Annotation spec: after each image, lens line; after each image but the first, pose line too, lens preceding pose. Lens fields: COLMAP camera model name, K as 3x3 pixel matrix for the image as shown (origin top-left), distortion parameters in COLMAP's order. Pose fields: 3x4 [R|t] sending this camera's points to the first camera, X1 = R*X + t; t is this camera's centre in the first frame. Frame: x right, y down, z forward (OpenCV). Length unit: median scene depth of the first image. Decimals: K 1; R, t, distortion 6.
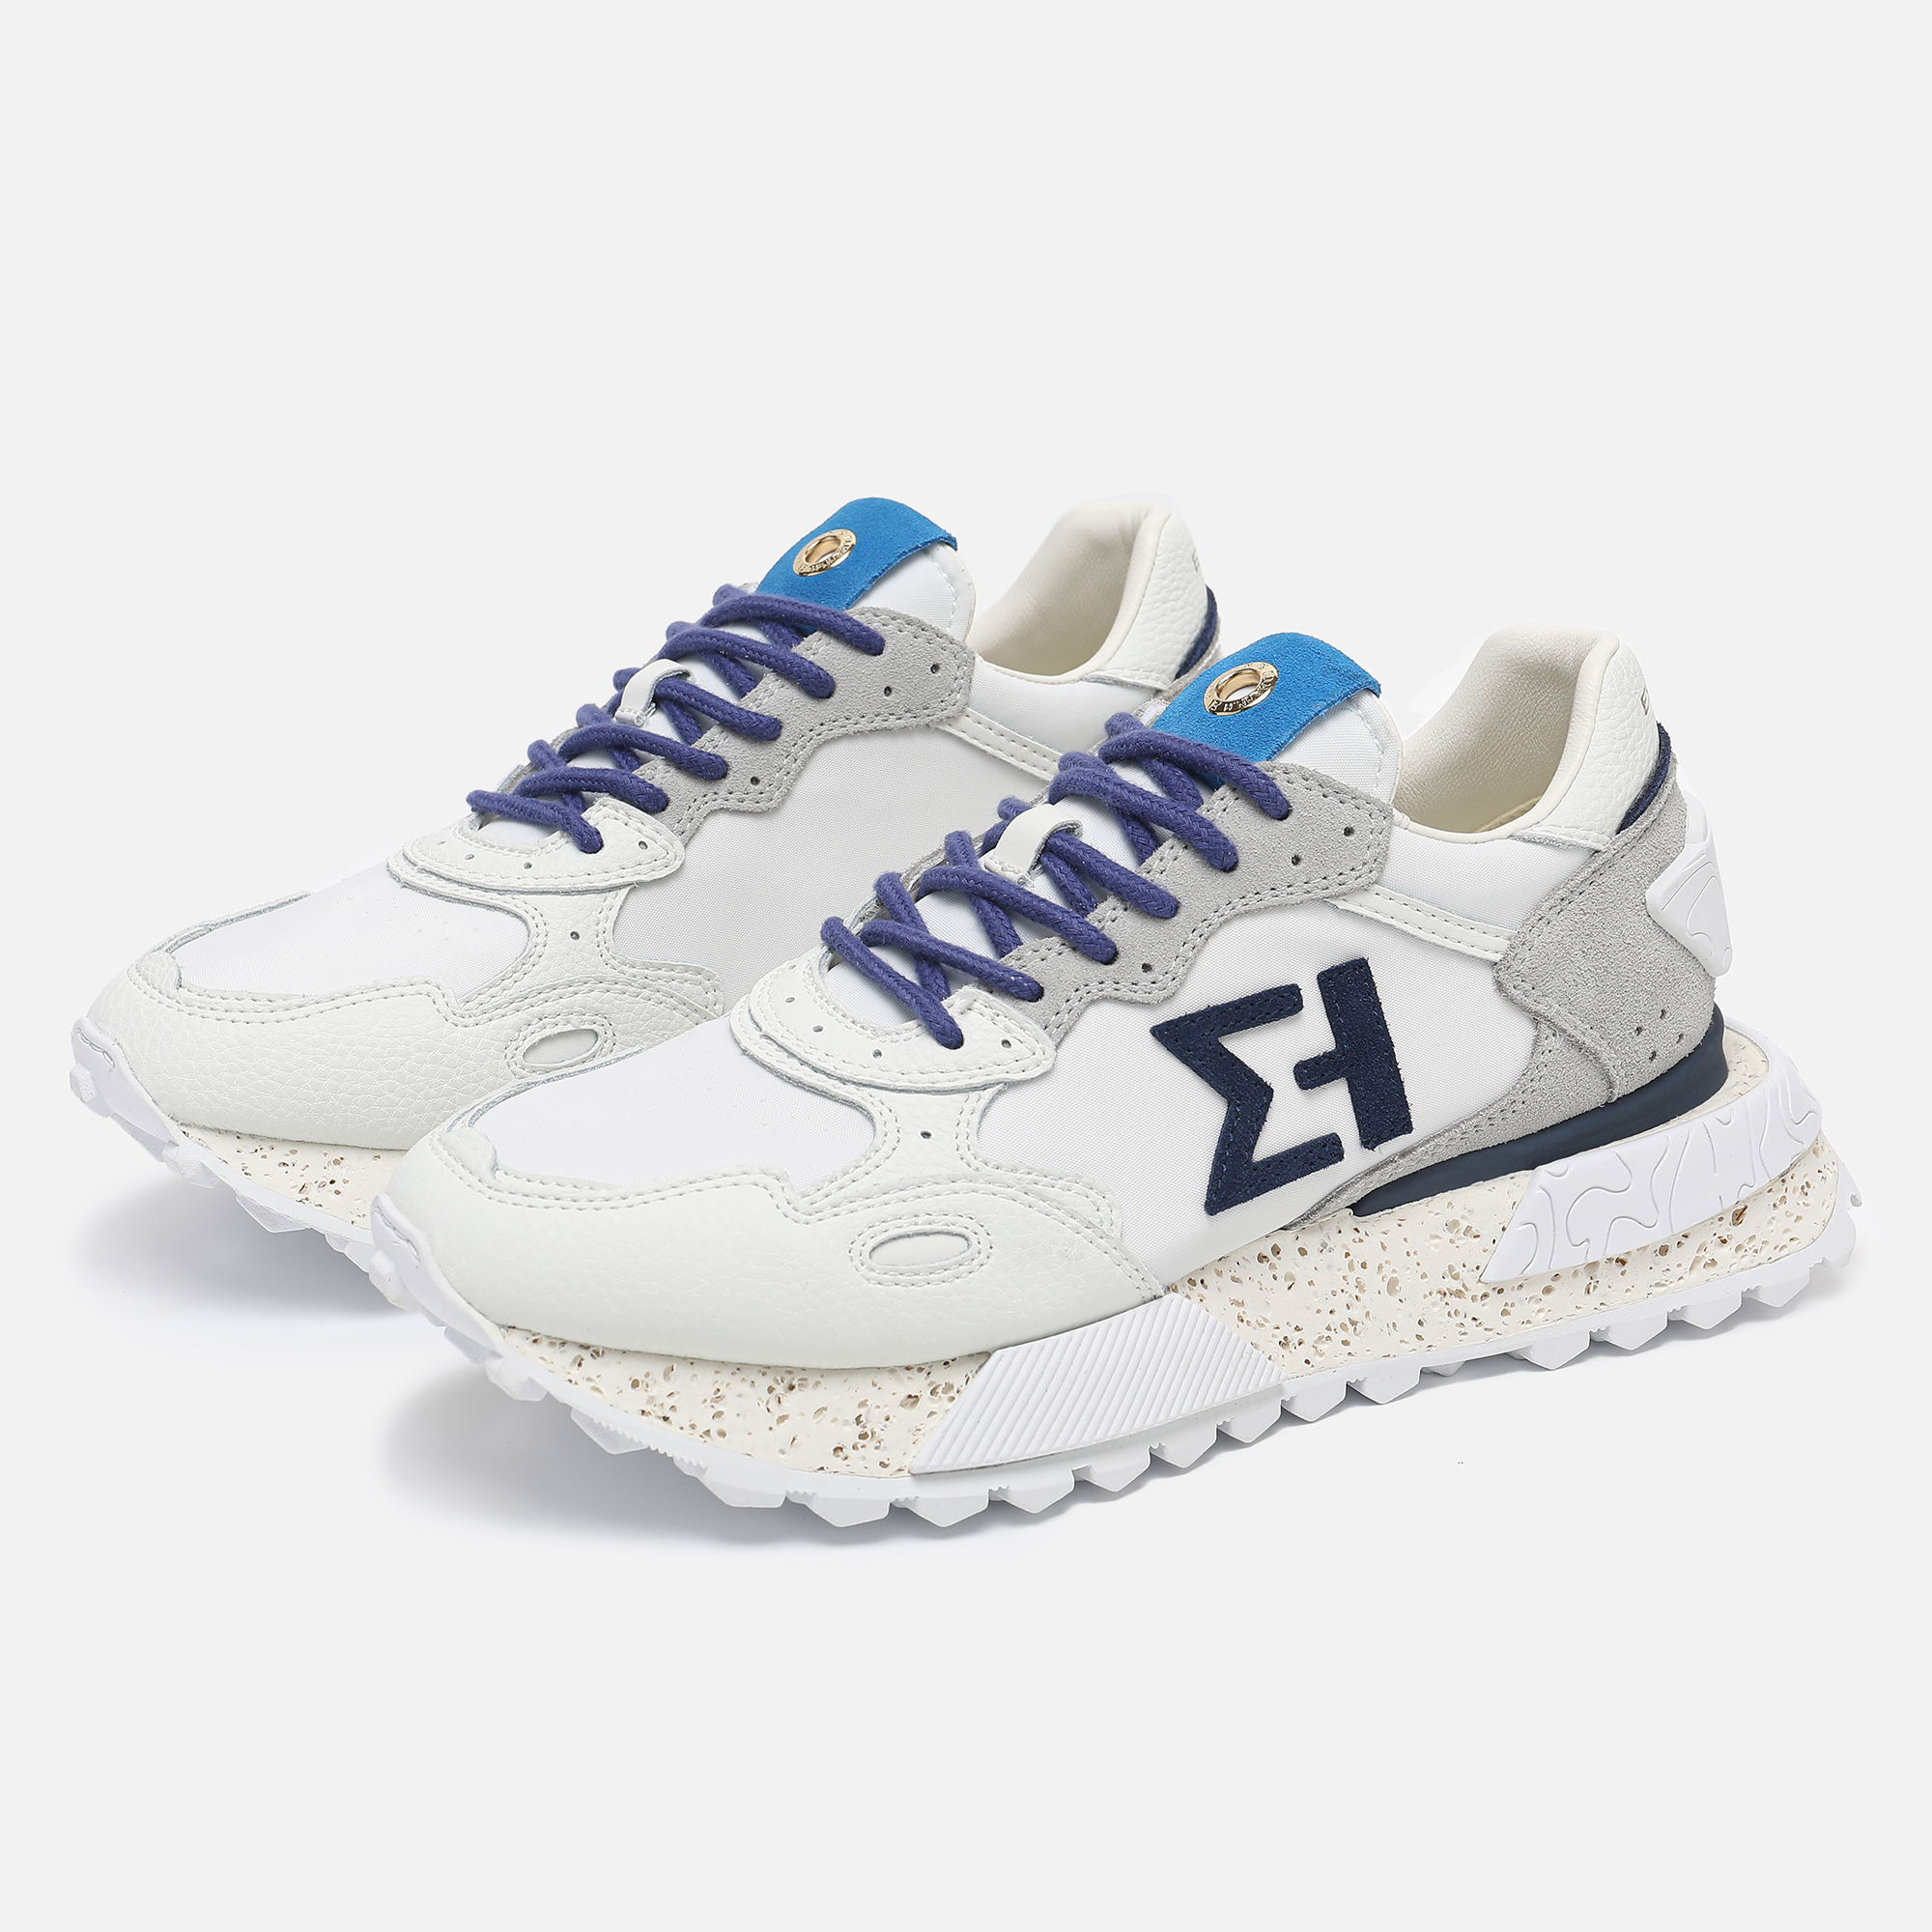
lens RADIAL K [[3535.9, 0, 966.0], [0, 3535.9, 966.0], [0, 0, 1]] dist [-0.031933, 0.201128]
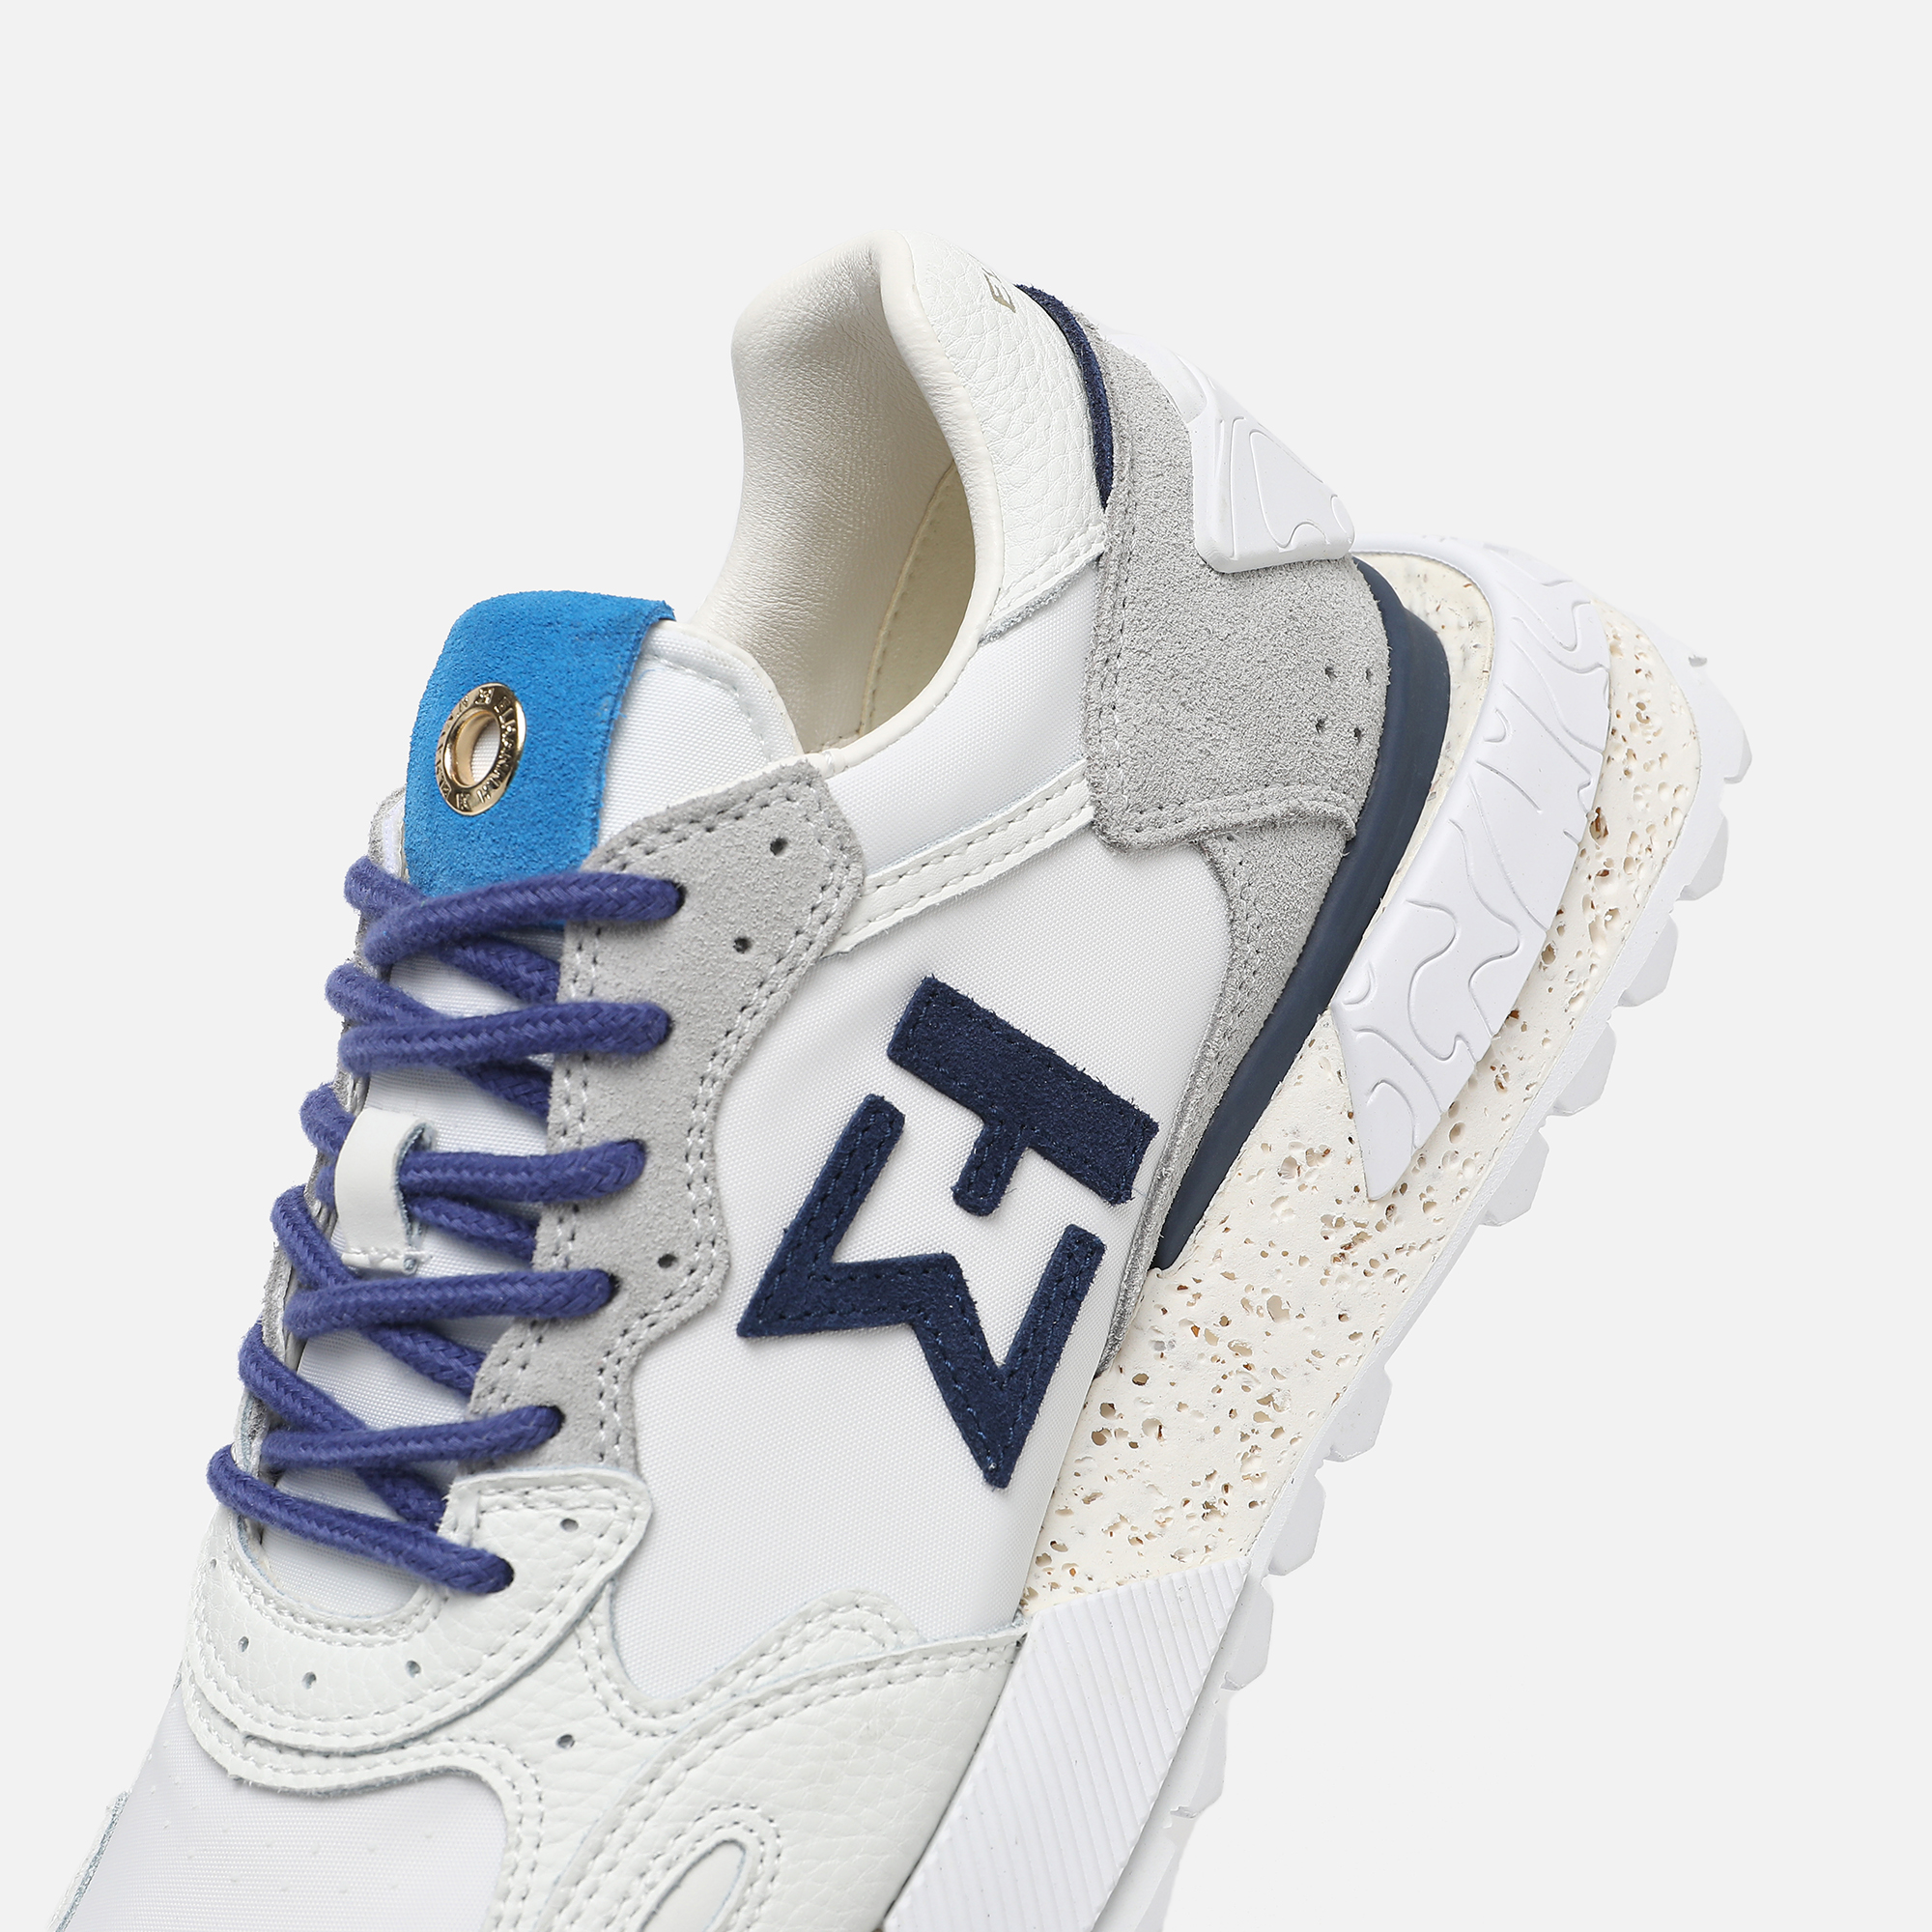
lens RADIAL K [[3519.3, 0, 966.0], [0, 3519.3, 966.0], [0, 0, 1]] dist [-0.056355, 0.199171]
pose [[0.768925, -0.639044, 0.019410, 0.106745], [0.620767, 0.753509, 0.216501, -0.129895], [-0.152980, -0.154424, 0.976089, 0.407287]]
